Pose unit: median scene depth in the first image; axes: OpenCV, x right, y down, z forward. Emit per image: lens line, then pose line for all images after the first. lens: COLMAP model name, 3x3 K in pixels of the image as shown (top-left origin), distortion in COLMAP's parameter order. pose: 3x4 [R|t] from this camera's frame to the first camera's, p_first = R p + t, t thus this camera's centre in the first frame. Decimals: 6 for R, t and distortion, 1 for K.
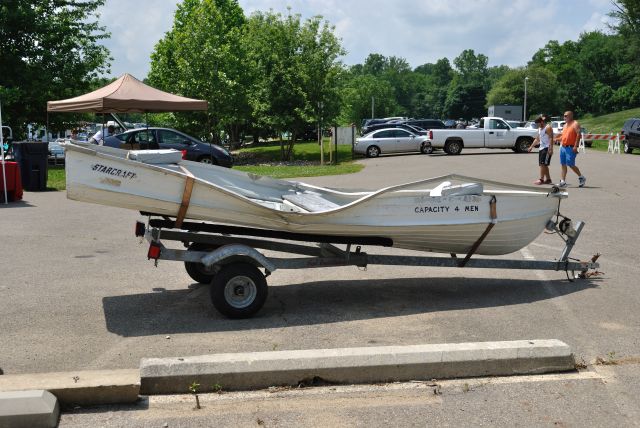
lens RADIAL K [[806.9, 0, 319.5], [0, 806.9, 214.9], [0, 0, 1]] dist [-0.051651, 0.000000]
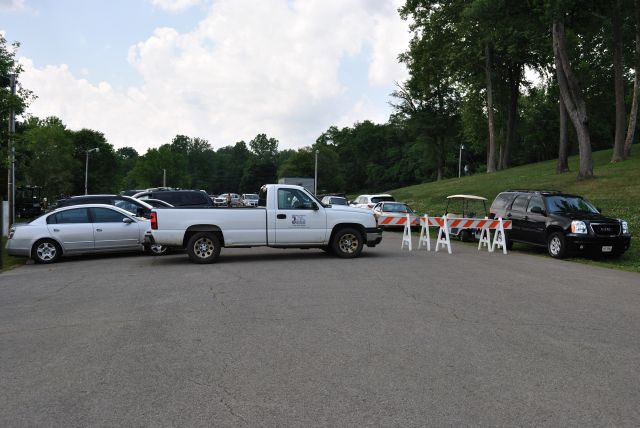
lens RADIAL K [[684.7, 0, 320.5], [0, 684.7, 214.1], [0, 0, 1]] dist [-0.071407, 0.000000]
pose [[0.964676, 0.007811, 0.263323, 0.110147], [0.015090, 0.996281, -0.084835, -0.058925], [-0.263006, 0.085812, 0.960970, 0.515698]]
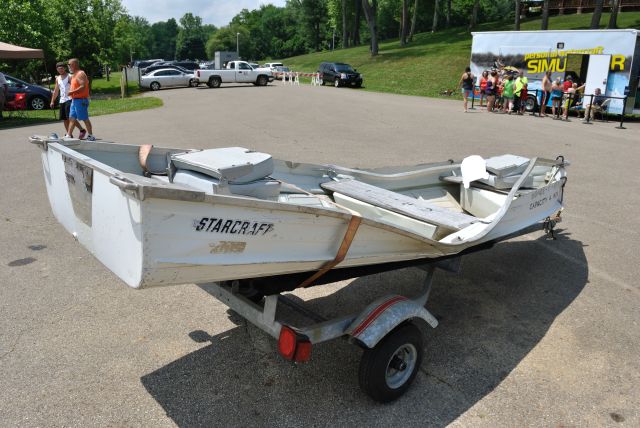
lens RADIAL K [[502.9, 0, 324.9], [0, 502.9, 212.0], [0, 0, 1]] dist [-0.083750, 0.011458]
pose [[0.906223, -0.105960, 0.409307, -0.036905], [0.031499, 0.982316, 0.184560, -0.013073], [-0.421625, -0.154360, 0.893536, 0.078141]]
